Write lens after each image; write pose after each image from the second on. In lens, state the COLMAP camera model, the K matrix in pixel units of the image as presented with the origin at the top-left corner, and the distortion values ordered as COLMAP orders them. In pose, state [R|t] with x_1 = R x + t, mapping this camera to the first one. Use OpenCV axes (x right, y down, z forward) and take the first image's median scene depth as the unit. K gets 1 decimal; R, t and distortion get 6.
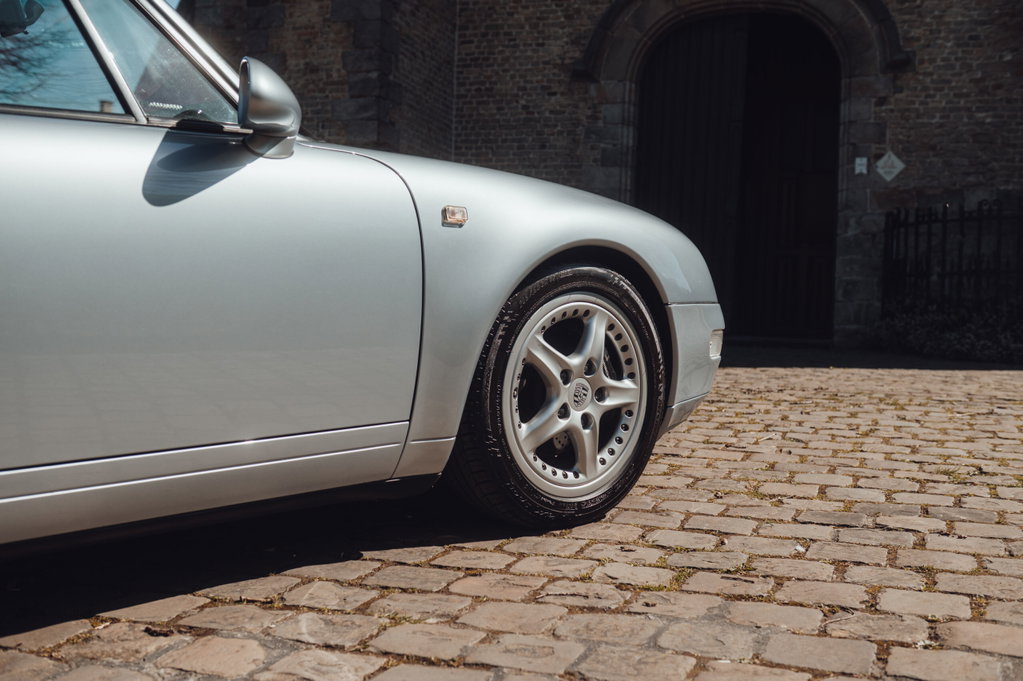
lens RADIAL K [[1184.9, 0, 516.0], [0, 1184.9, 342.6], [0, 0, 1]] dist [0.019598, 0.000000]
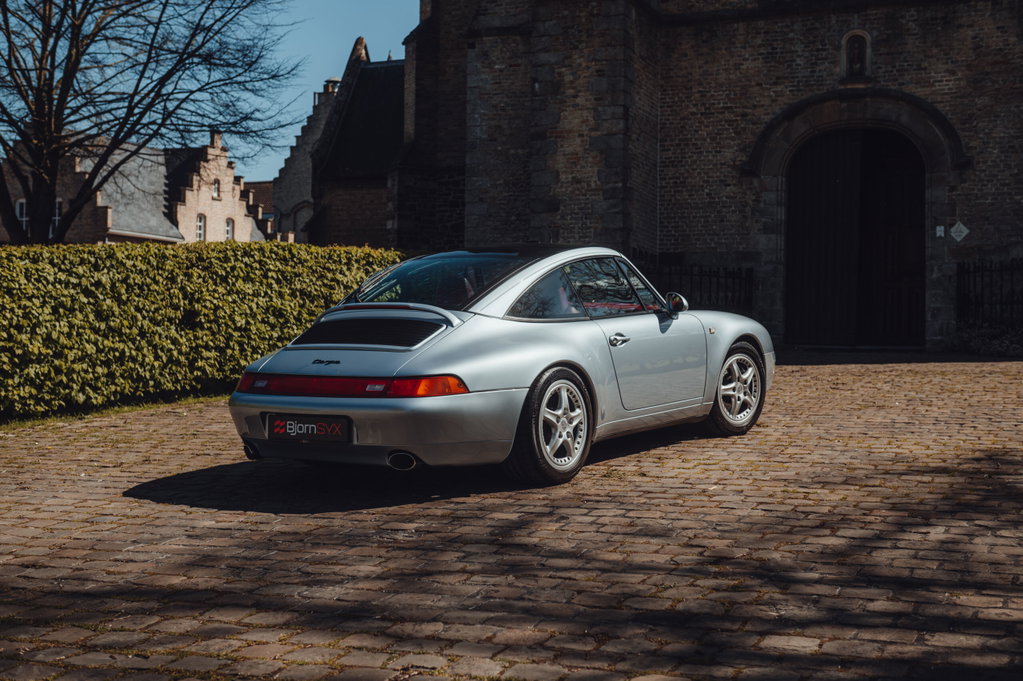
lens RADIAL K [[1431.2, 0, 507.9], [0, 1431.2, 338.5], [0, 0, 1]] dist [0.048208, 0.000000]
pose [[0.998784, -0.028491, -0.040240, -0.192053], [0.027808, 0.999461, -0.017444, 0.004473], [0.040715, 0.016304, 0.999038, -0.860671]]
